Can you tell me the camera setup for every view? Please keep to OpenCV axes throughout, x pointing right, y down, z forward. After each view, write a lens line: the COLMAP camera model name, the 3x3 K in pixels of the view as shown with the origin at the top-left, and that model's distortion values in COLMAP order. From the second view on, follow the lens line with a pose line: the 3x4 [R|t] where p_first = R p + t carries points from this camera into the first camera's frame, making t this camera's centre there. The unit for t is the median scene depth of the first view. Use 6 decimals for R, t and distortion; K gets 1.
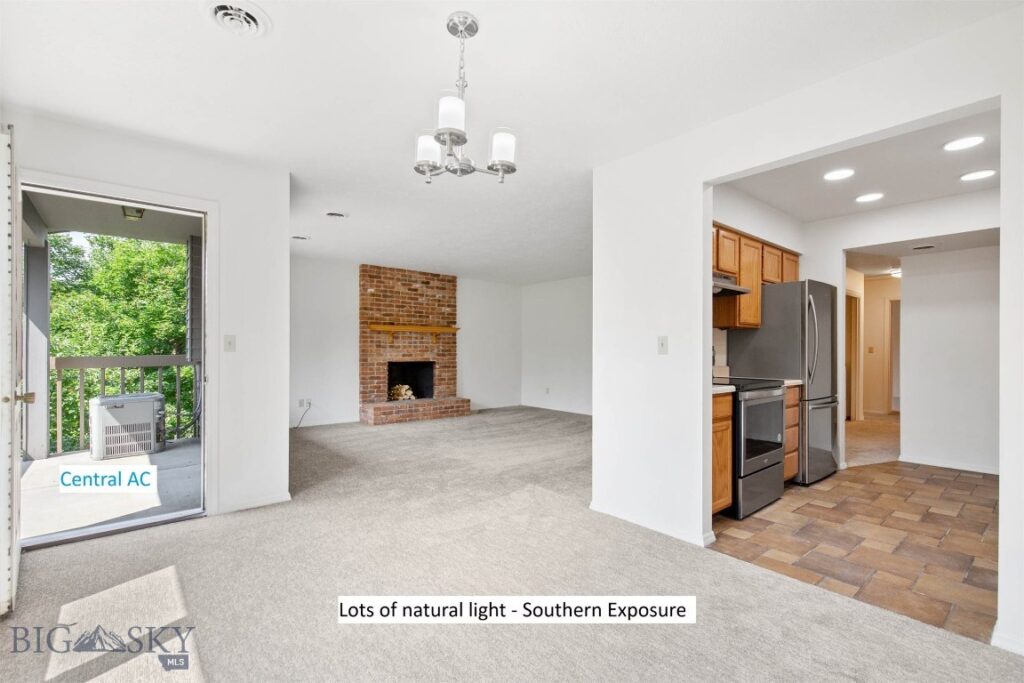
lens RADIAL K [[454.3, 0, 515.3], [0, 454.3, 348.9], [0, 0, 1]] dist [0.002359, 0.000131]
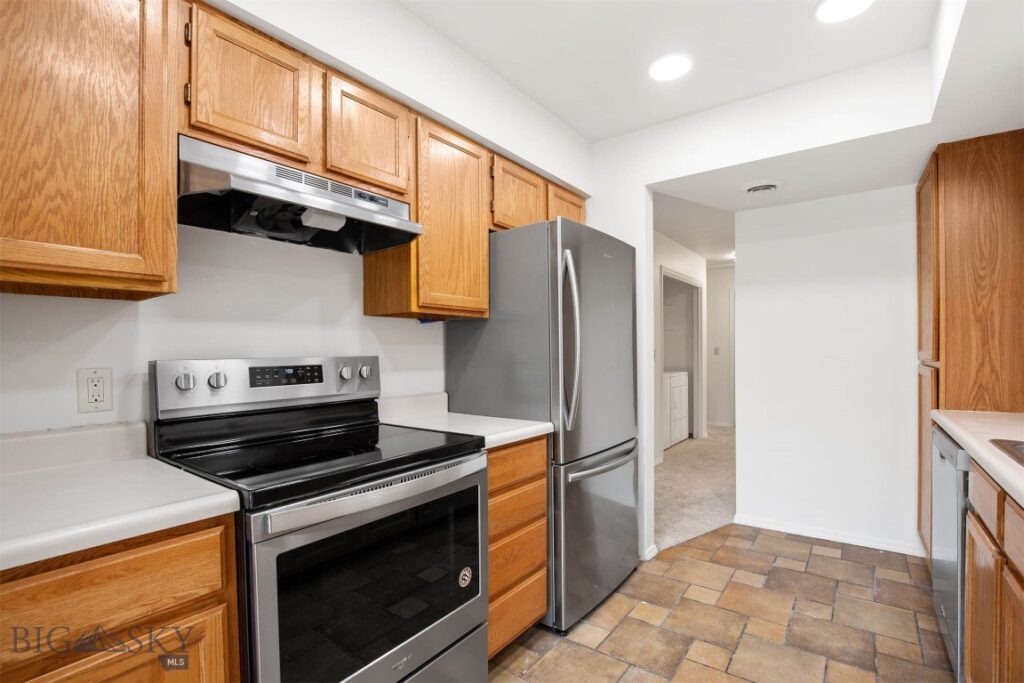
lens RADIAL K [[476.1, 0, 508.1], [0, 476.1, 347.3], [0, 0, 1]] dist [-0.013373, 0.000019]
pose [[0.975336, -0.003740, 0.220694, 0.921763], [0.003638, 0.999993, 0.000871, -0.028558], [-0.220696, -0.000047, 0.975343, 0.996846]]
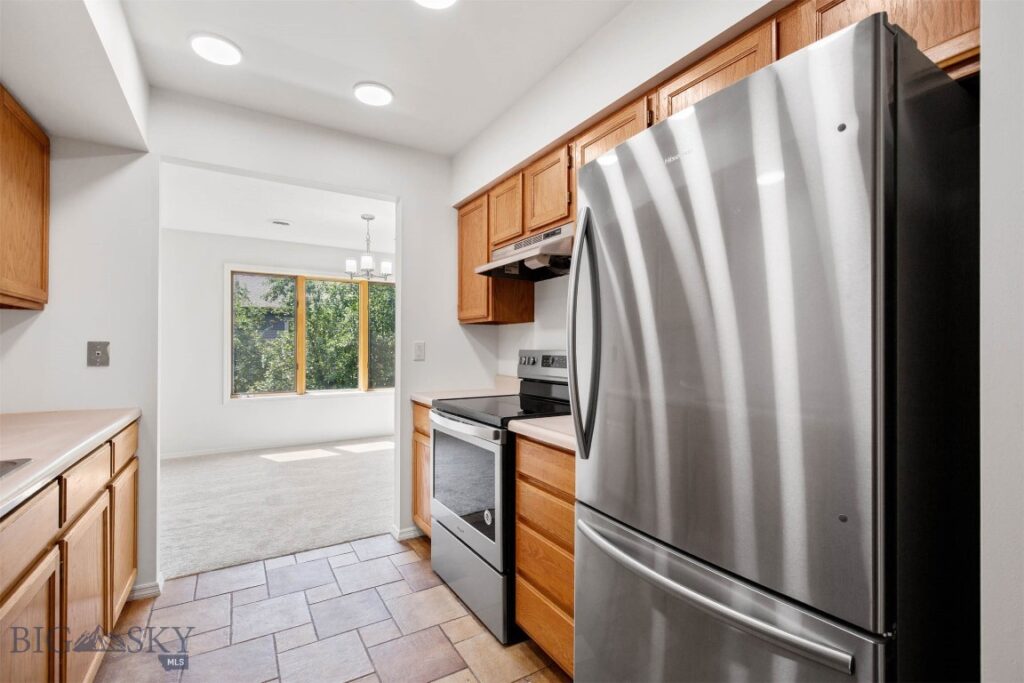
lens RADIAL K [[476.1, 0, 508.1], [0, 476.1, 347.3], [0, 0, 1]] dist [-0.013373, 0.000019]
pose [[-0.149551, -0.005645, -0.988738, 2.027570], [-0.006754, 0.999966, -0.004687, -0.016683], [0.988731, 0.005977, -0.149584, 1.955714]]
